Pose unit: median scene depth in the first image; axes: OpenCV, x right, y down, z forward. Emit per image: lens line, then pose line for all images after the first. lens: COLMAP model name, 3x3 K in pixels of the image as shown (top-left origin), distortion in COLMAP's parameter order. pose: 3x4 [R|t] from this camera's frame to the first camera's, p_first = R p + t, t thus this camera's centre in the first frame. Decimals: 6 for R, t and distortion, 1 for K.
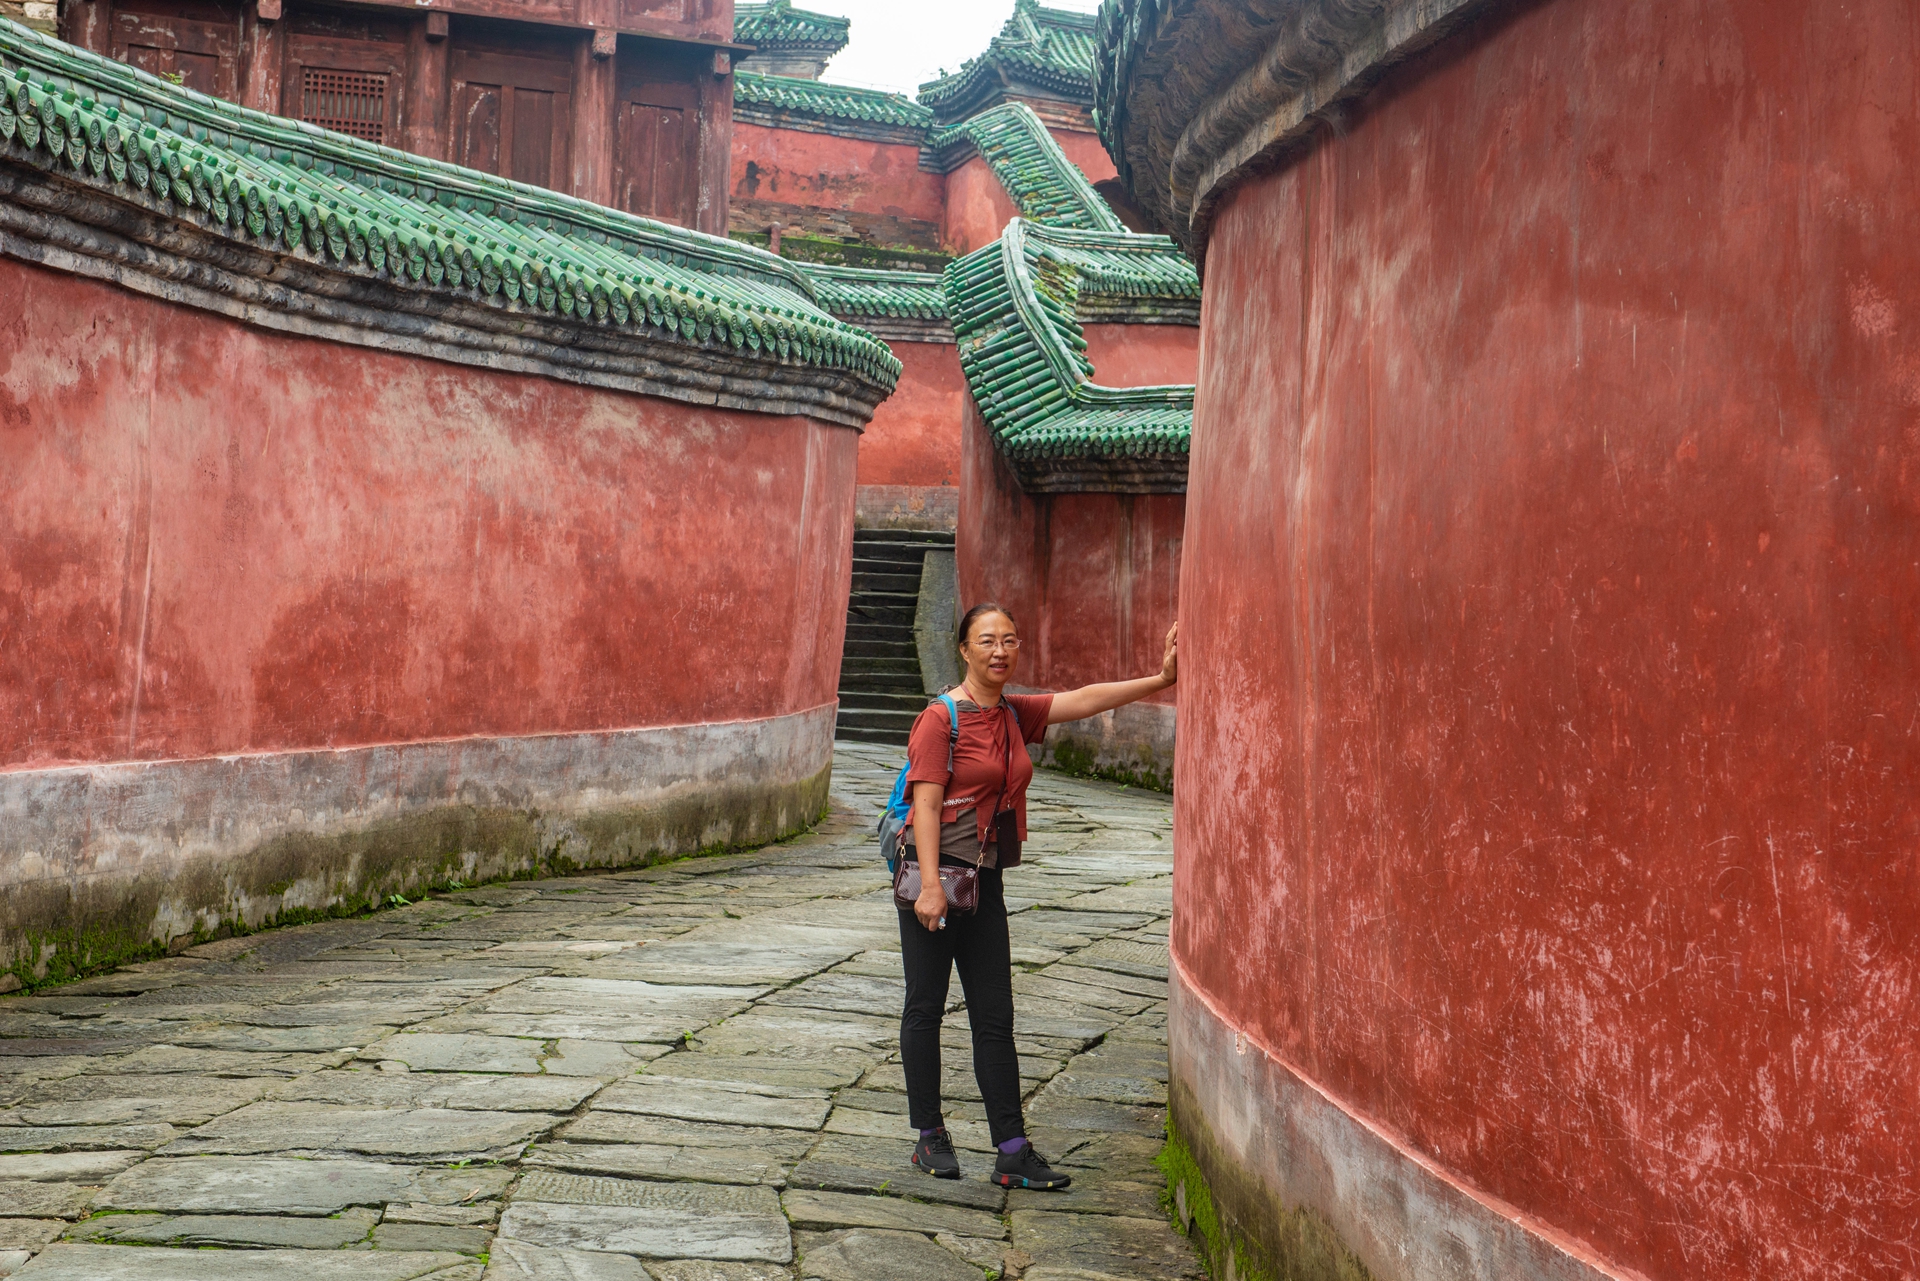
lens RADIAL K [[3648.1, 0, 960.0], [0, 3648.1, 640.5], [0, 0, 1]] dist [-0.002481, -0.005277]
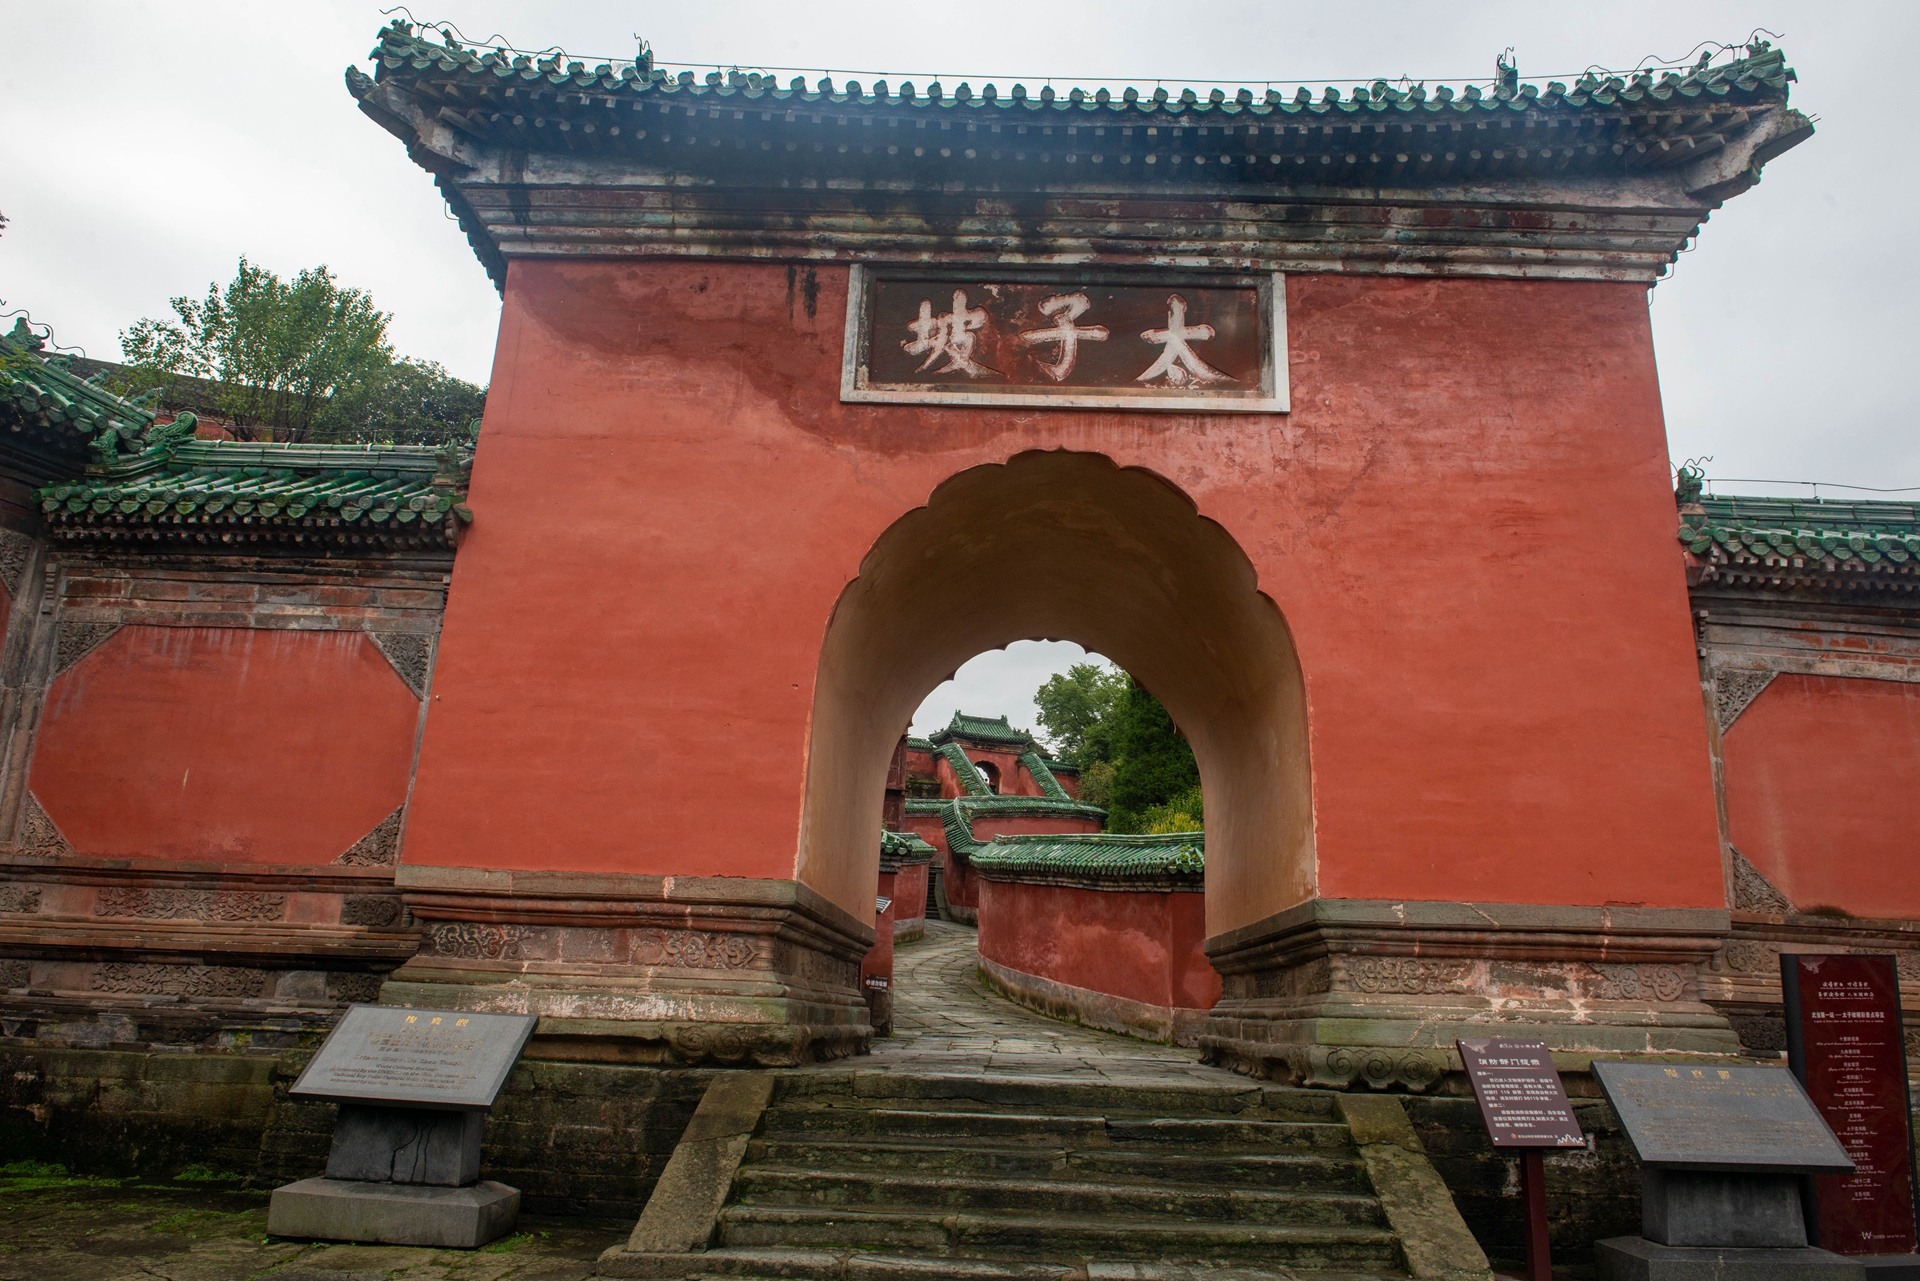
lens RADIAL K [[1288.1, 0, 960.0], [0, 1288.1, 640.5], [0, 0, 1]] dist [0.000433, 0.000006]
pose [[0.999757, 0.004316, 0.021622, -0.009394], [-0.000486, 0.984730, -0.174088, -0.018379], [-0.022044, 0.174035, 0.984493, -0.352238]]
